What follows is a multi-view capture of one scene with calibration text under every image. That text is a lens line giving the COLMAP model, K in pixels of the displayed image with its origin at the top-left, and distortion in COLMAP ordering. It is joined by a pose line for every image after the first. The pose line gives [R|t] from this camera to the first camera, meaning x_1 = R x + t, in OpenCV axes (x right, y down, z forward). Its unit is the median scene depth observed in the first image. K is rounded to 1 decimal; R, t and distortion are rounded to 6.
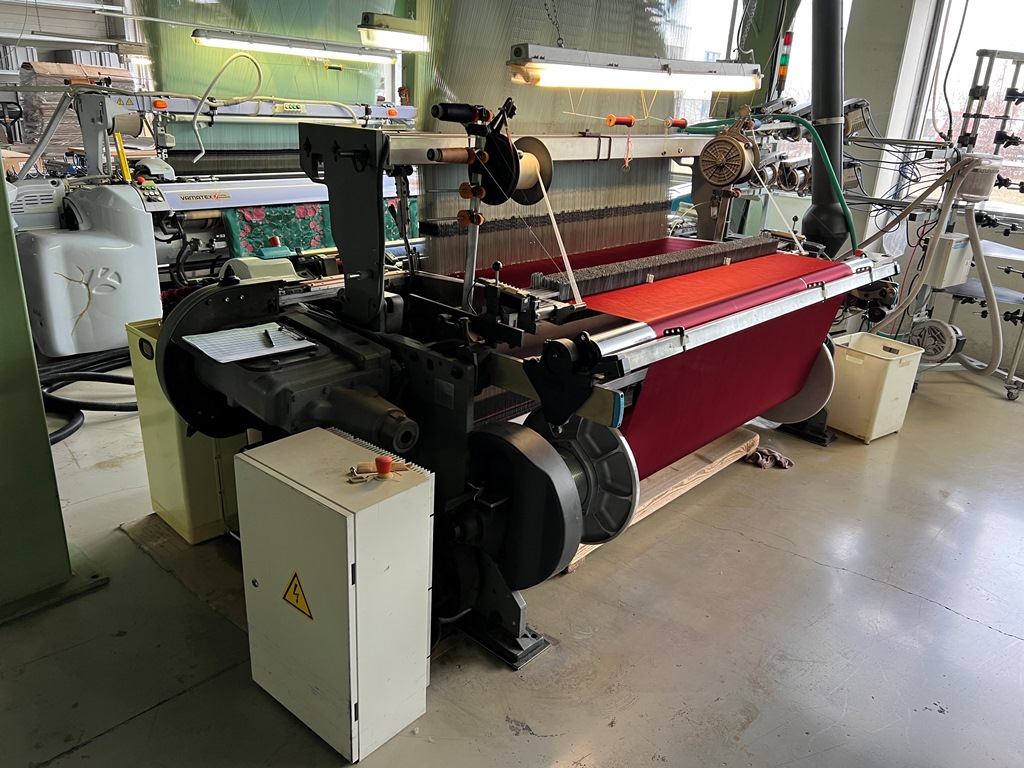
lens RADIAL K [[784.1, 0, 510.8], [0, 784.1, 395.5], [0, 0, 1]] dist [-0.002492, -0.007566]
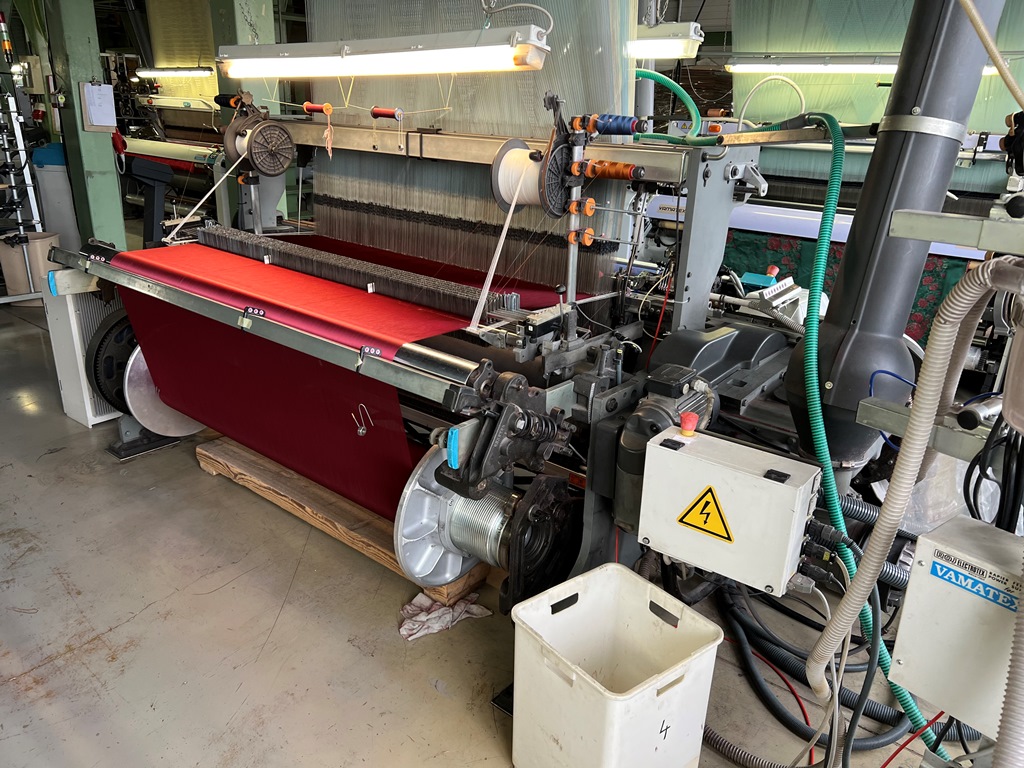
lens RADIAL K [[771.8, 0, 512.0], [0, 771.8, 384.0], [0, 0, 1]] dist [0.065925, -0.097264]
pose [[0.031271, 0.303014, -0.952473, 1.057752], [-0.388067, 0.881863, 0.267809, -0.352050], [0.921100, 0.361249, 0.145166, 1.061963]]
